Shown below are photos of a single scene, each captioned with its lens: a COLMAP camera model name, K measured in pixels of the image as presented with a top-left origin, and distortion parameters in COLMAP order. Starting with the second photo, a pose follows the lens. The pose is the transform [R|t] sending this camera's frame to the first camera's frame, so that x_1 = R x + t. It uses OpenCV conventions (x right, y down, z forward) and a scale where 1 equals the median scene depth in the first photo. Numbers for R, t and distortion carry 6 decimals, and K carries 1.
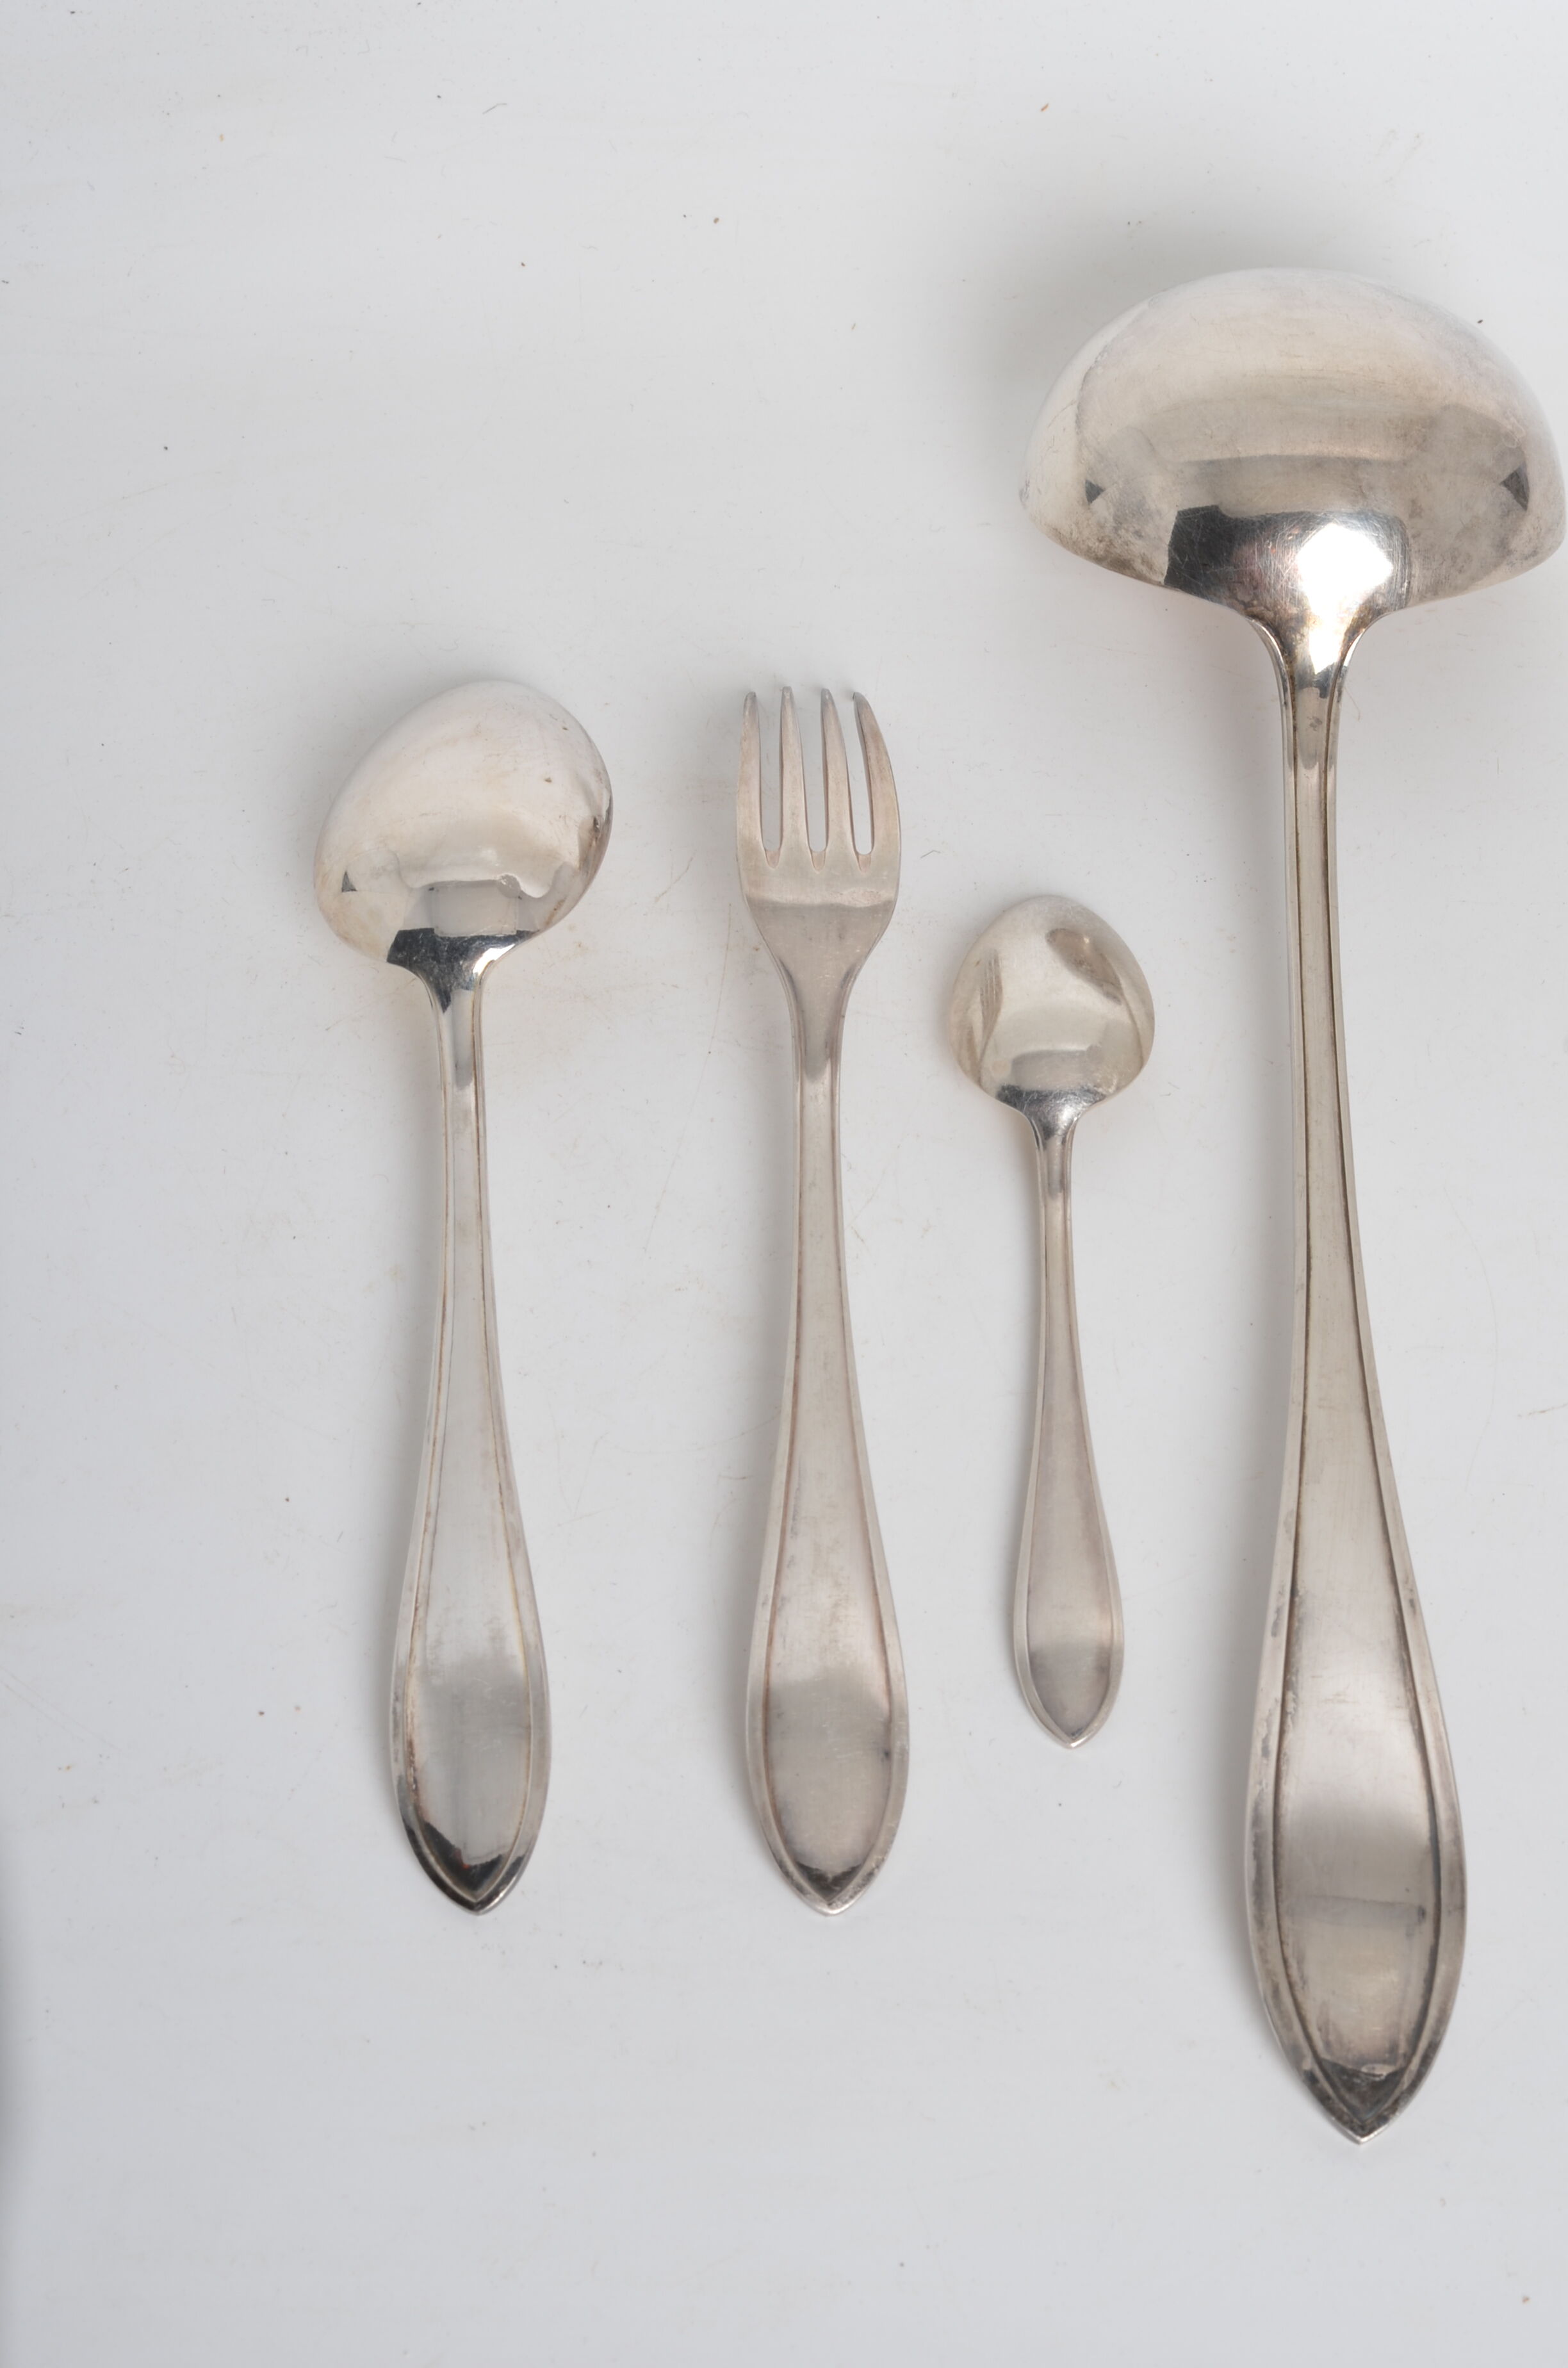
lens RADIAL K [[5730.2, 0, 784.0], [0, 5730.2, 1184.0], [0, 0, 1]] dist [-0.113791, -0.167110]
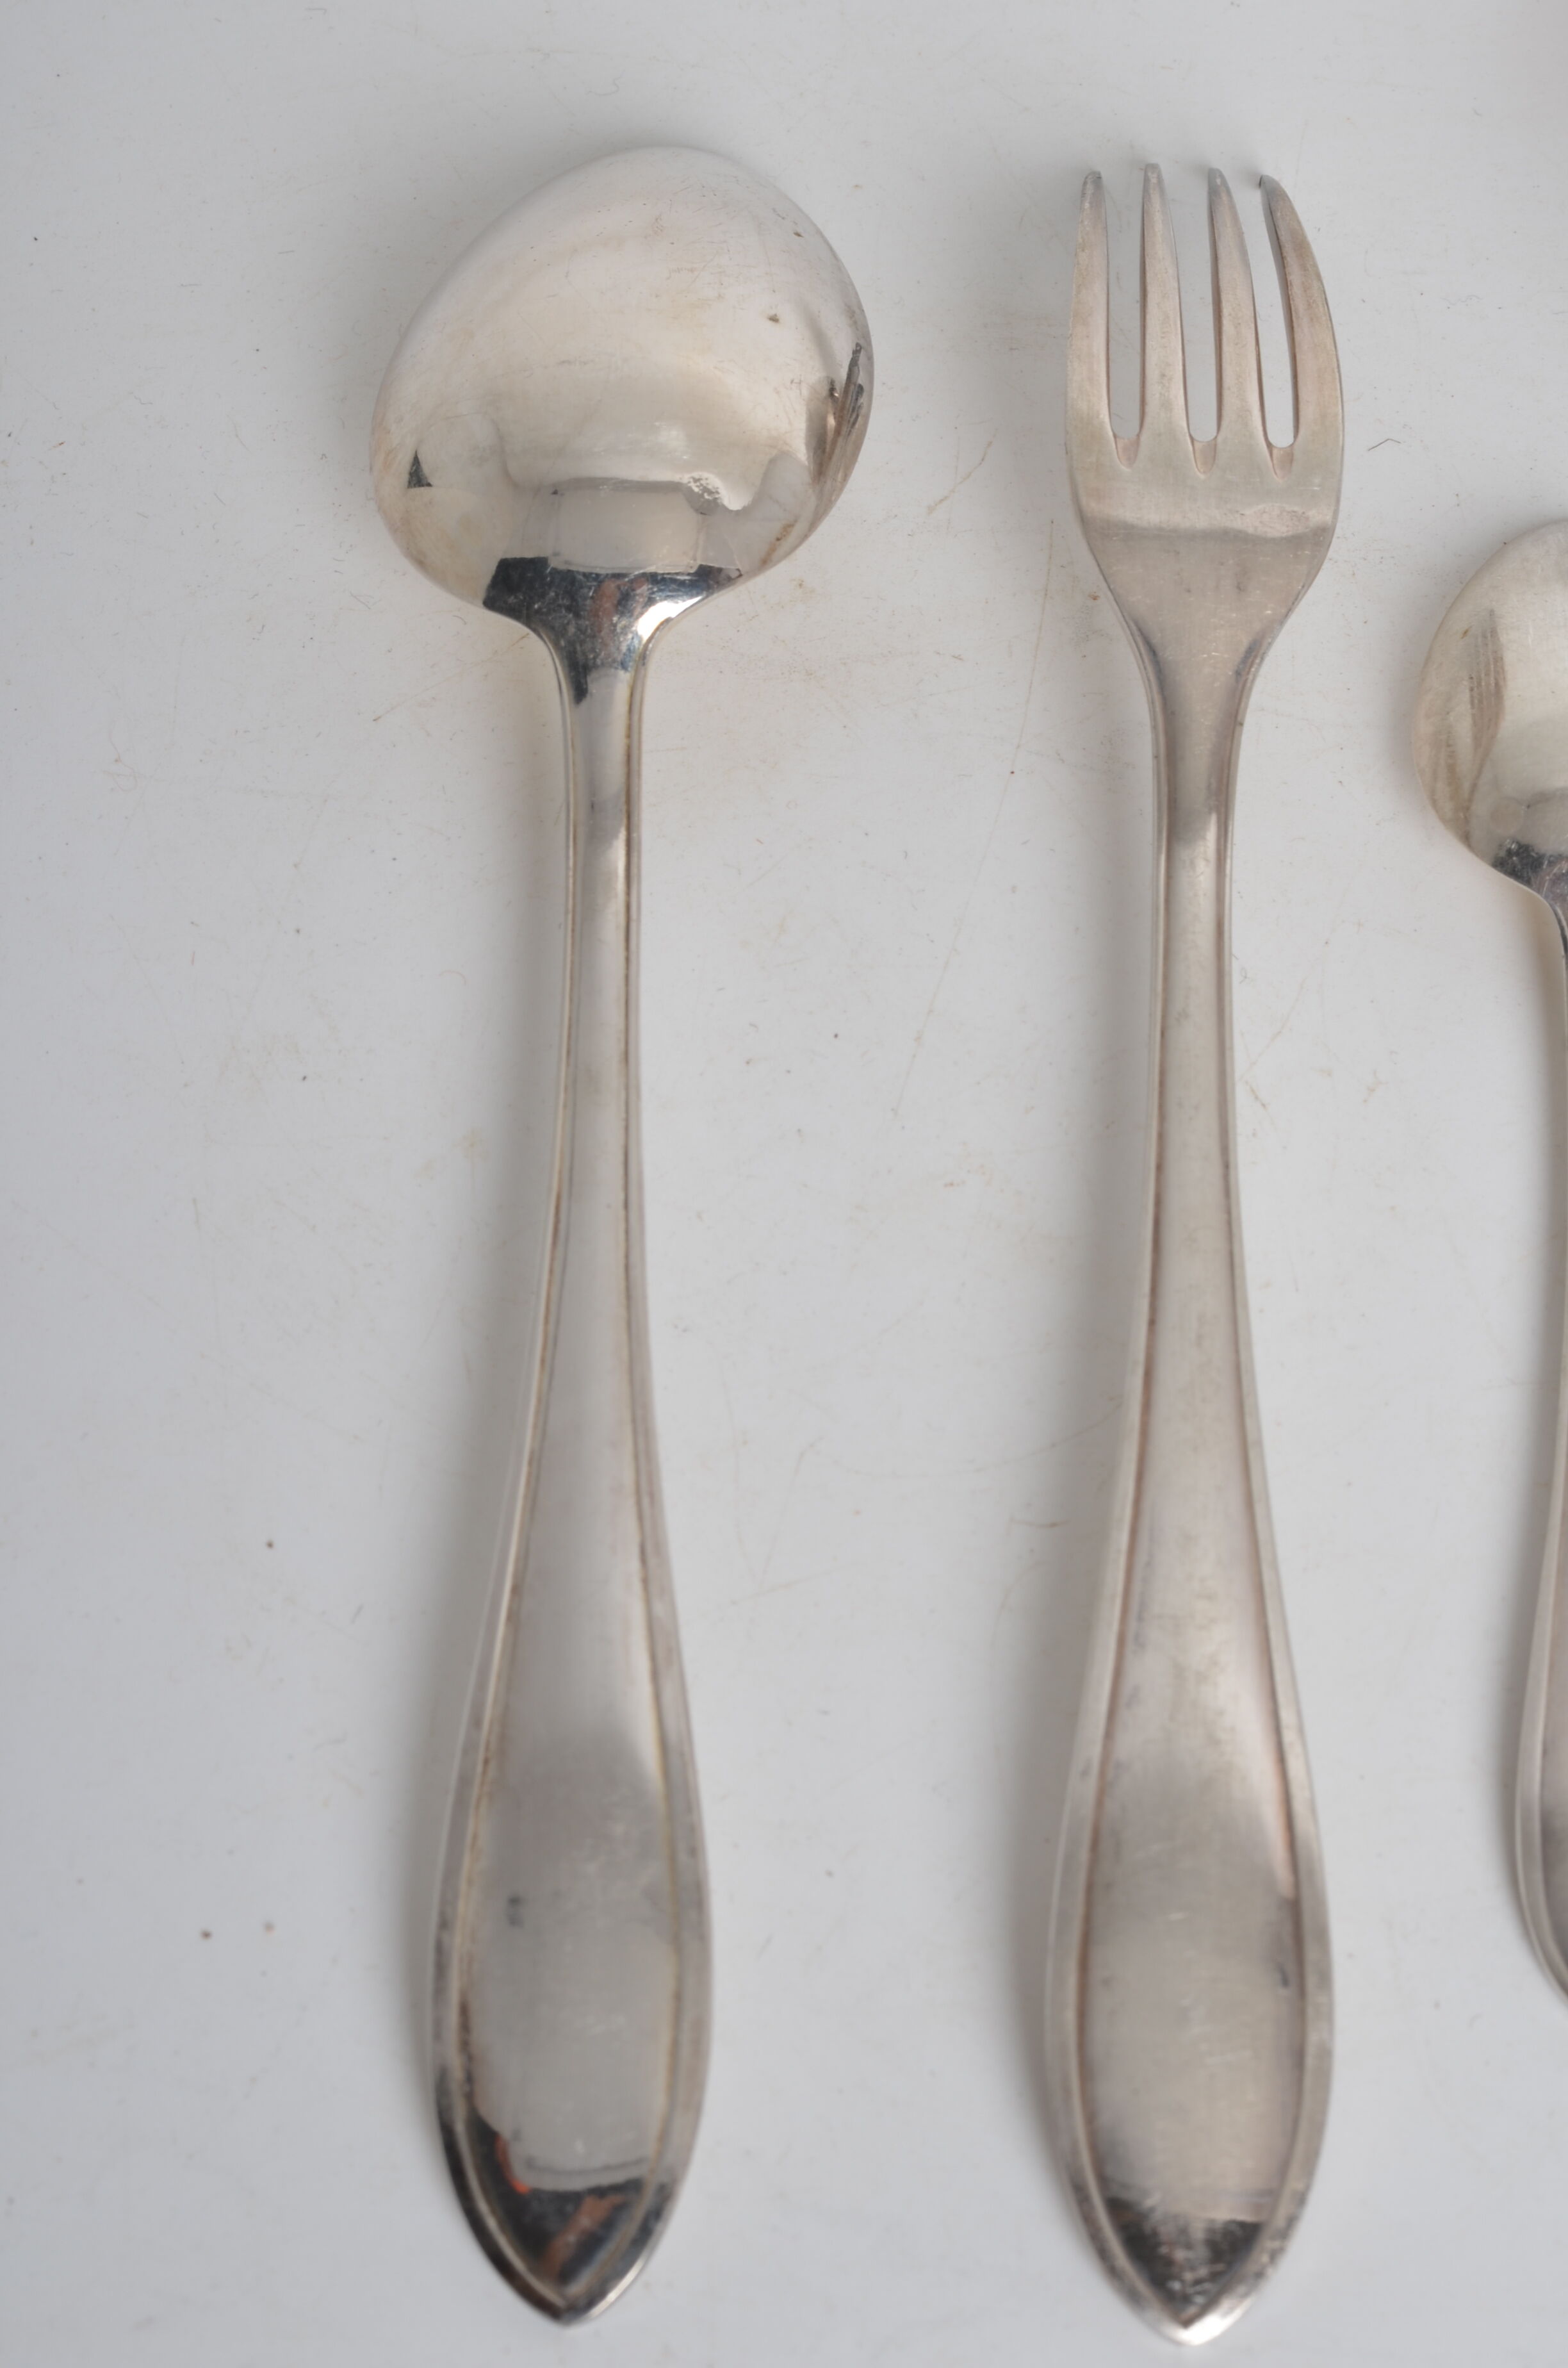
lens RADIAL K [[5730.2, 0, 784.0], [0, 5730.2, 1184.0], [0, 0, 1]] dist [-0.113791, -0.167110]
pose [[0.998546, 0.027015, -0.046657, -0.007985], [-0.023023, 0.996194, 0.084069, -0.030819], [0.048751, -0.082873, 0.995367, 0.412345]]
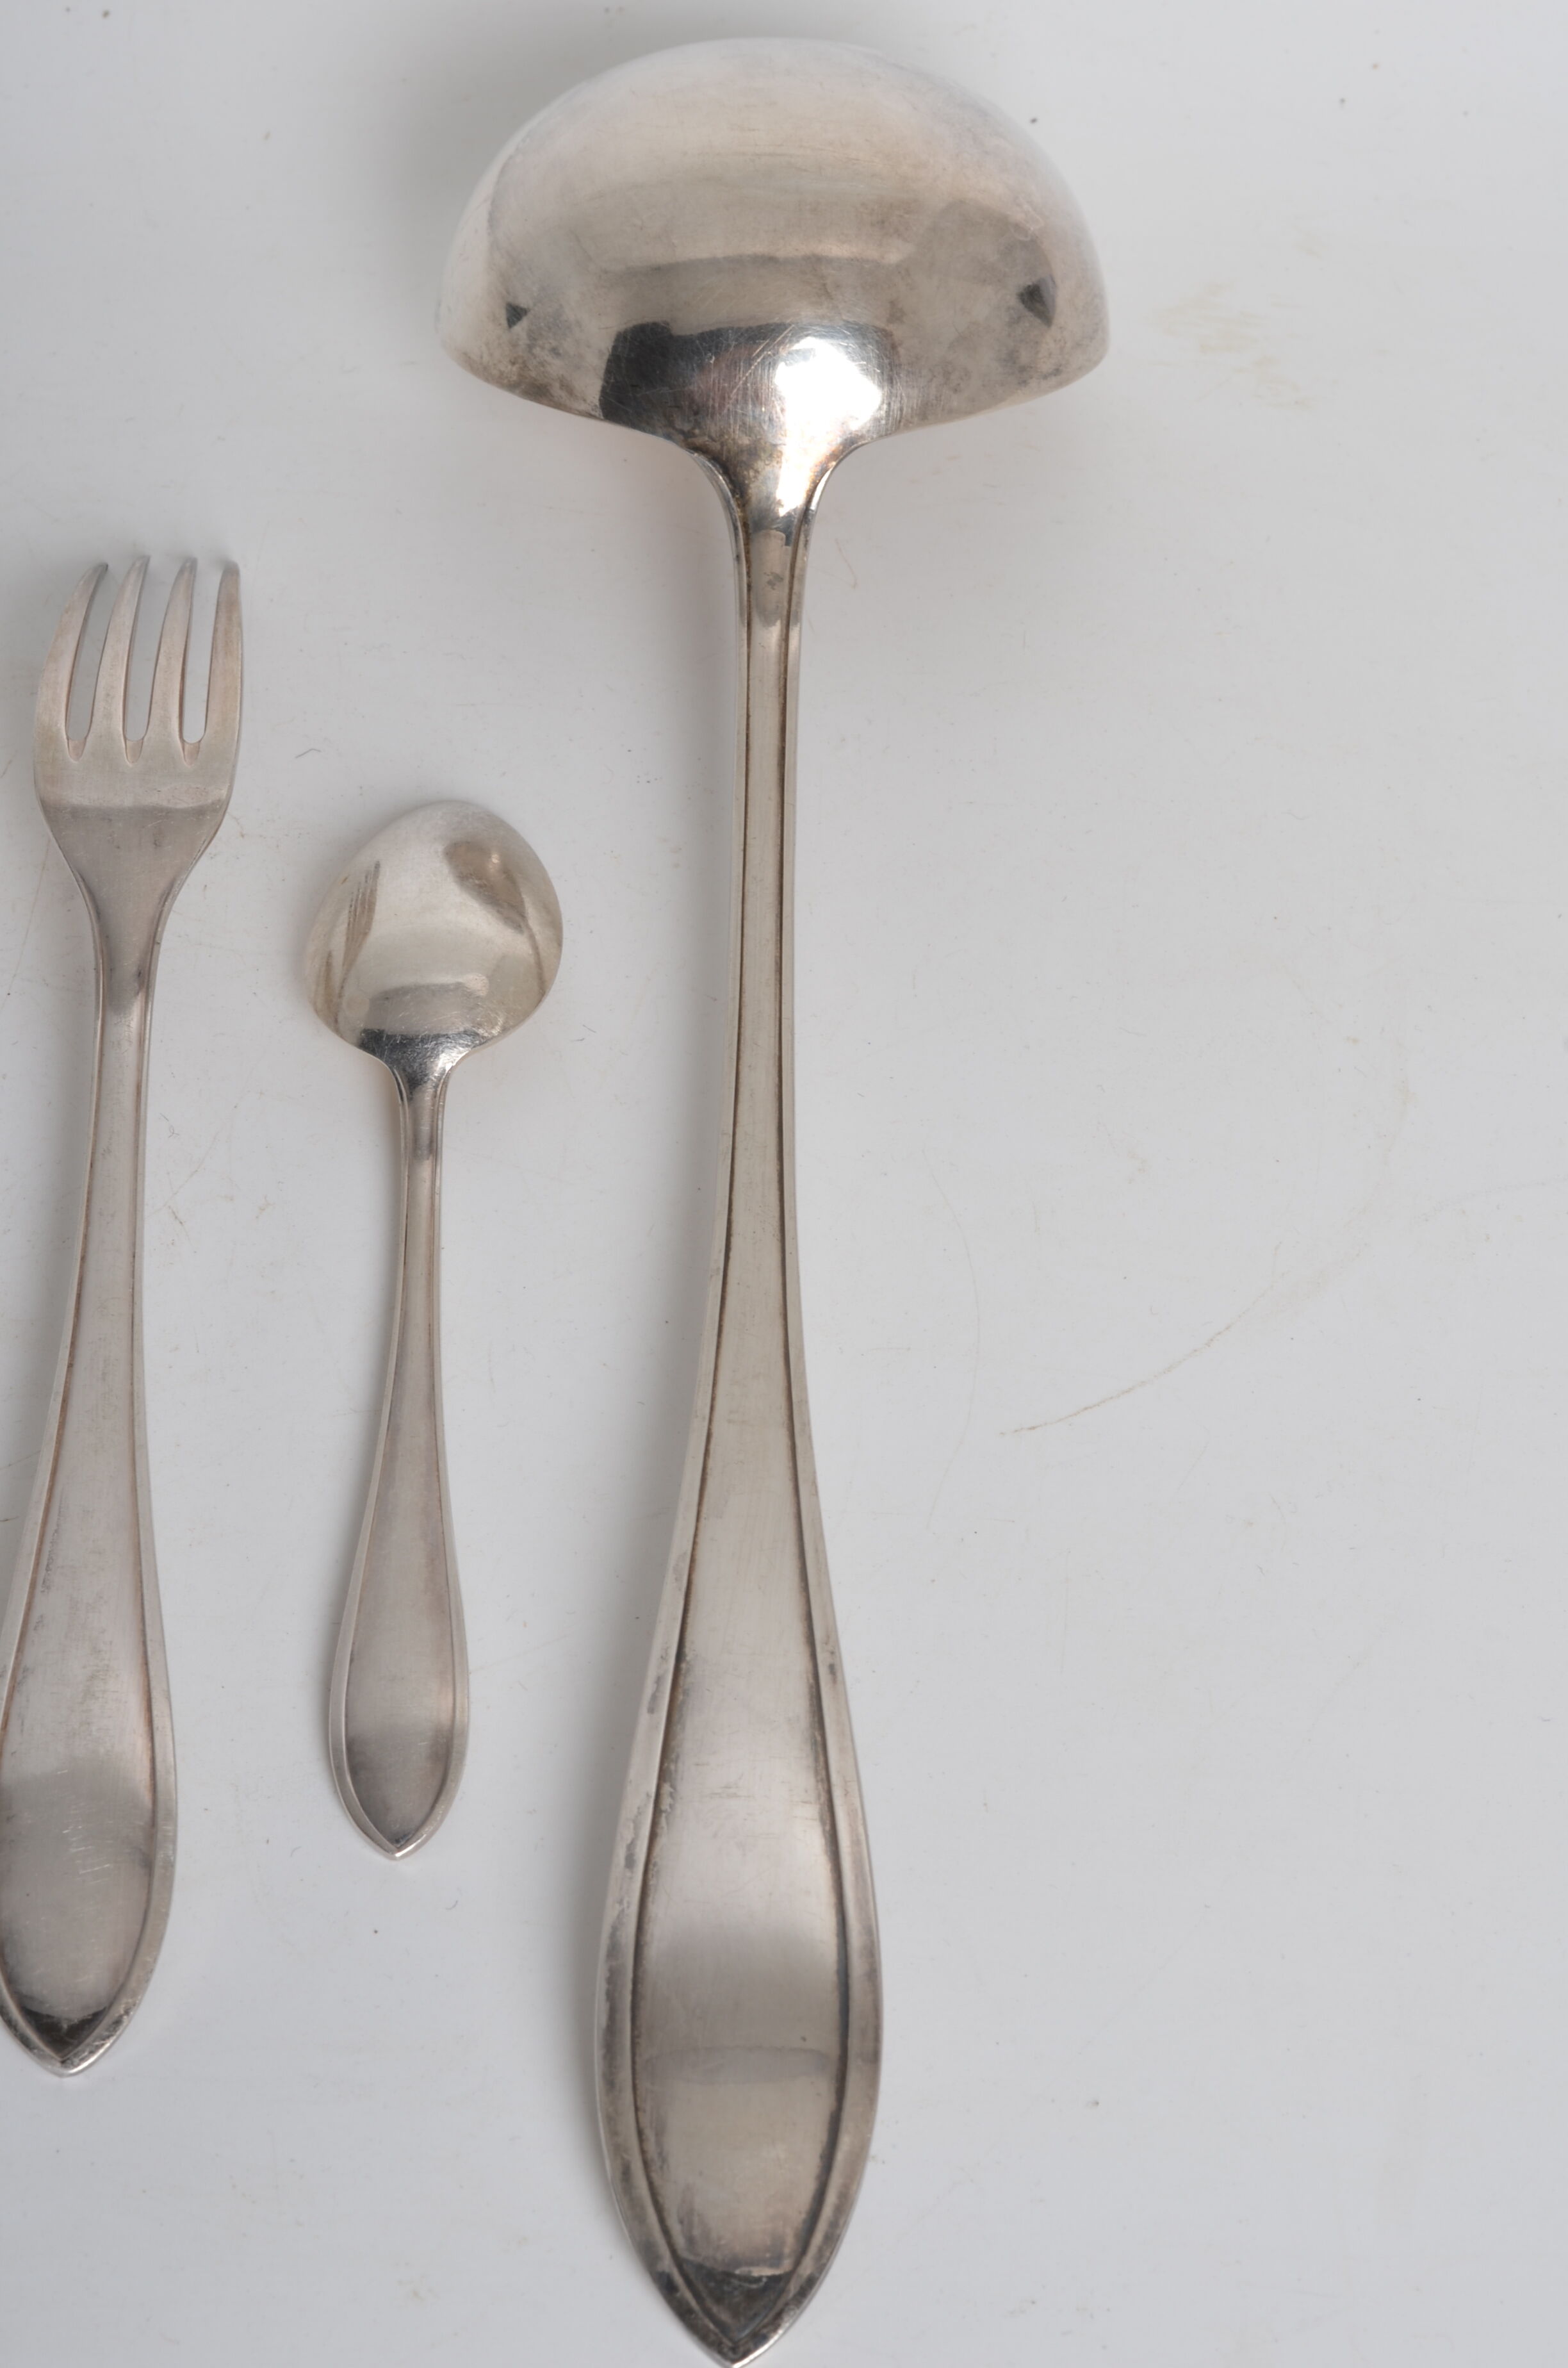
lens RADIAL K [[5730.2, 0, 784.0], [0, 5730.2, 1184.0], [0, 0, 1]] dist [-0.113791, -0.167110]
pose [[0.999890, -0.011267, -0.009604, 0.105751], [0.011033, 0.999649, -0.024081, 0.024642], [0.009872, 0.023972, 0.999664, 0.207939]]
